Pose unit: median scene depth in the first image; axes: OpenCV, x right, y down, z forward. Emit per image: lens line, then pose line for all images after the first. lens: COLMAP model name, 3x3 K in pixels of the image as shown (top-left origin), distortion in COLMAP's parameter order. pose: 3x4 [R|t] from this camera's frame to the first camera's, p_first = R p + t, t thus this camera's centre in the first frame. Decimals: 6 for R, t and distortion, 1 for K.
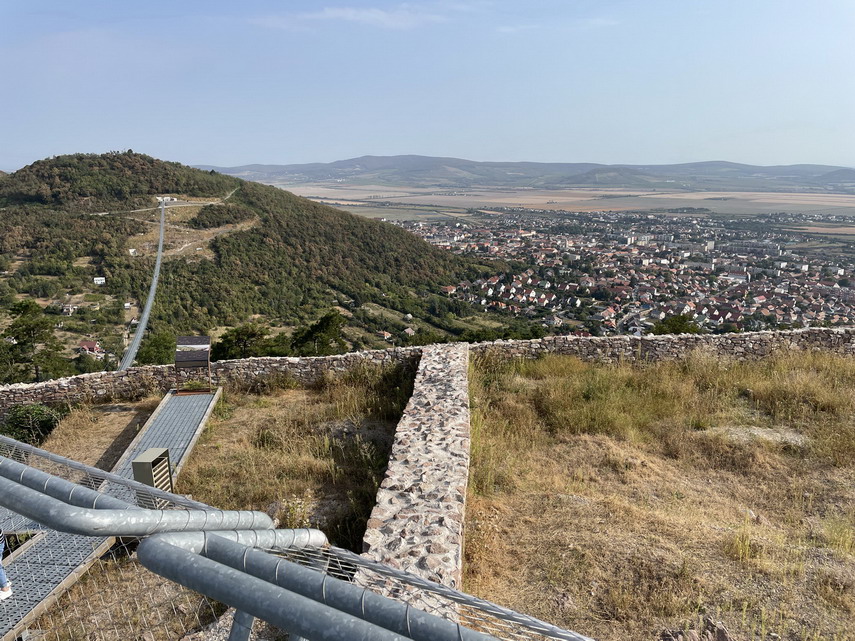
lens RADIAL K [[639.0, 0, 427.5], [0, 639.0, 320.5], [0, 0, 1]] dist [0.093822, -0.111917]
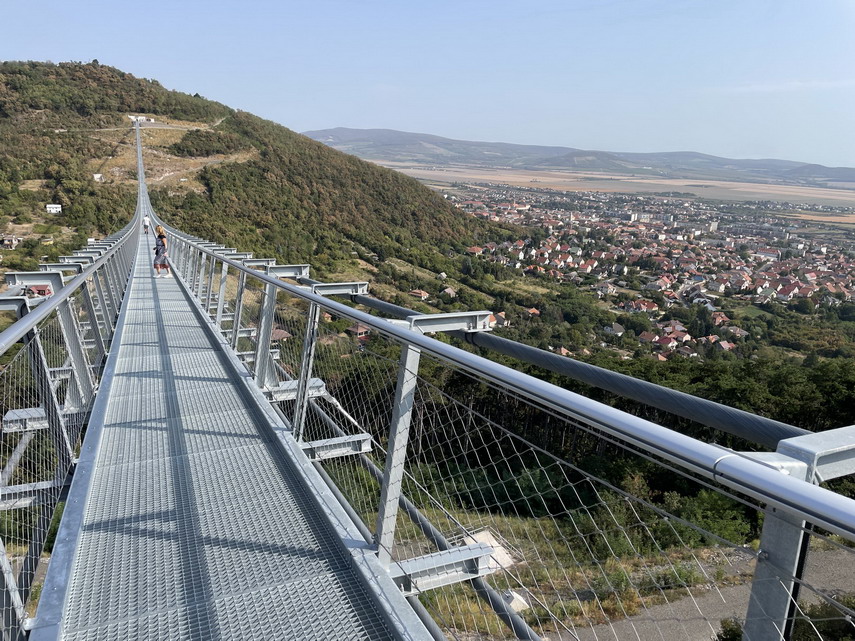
lens RADIAL K [[639.0, 0, 427.5], [0, 639.0, 320.5], [0, 0, 1]] dist [0.093822, -0.111917]
pose [[0.997922, 0.030588, 0.056713, -0.085495], [-0.032129, 0.999133, 0.026476, 0.027511], [-0.055854, -0.028243, 0.998039, 0.166716]]
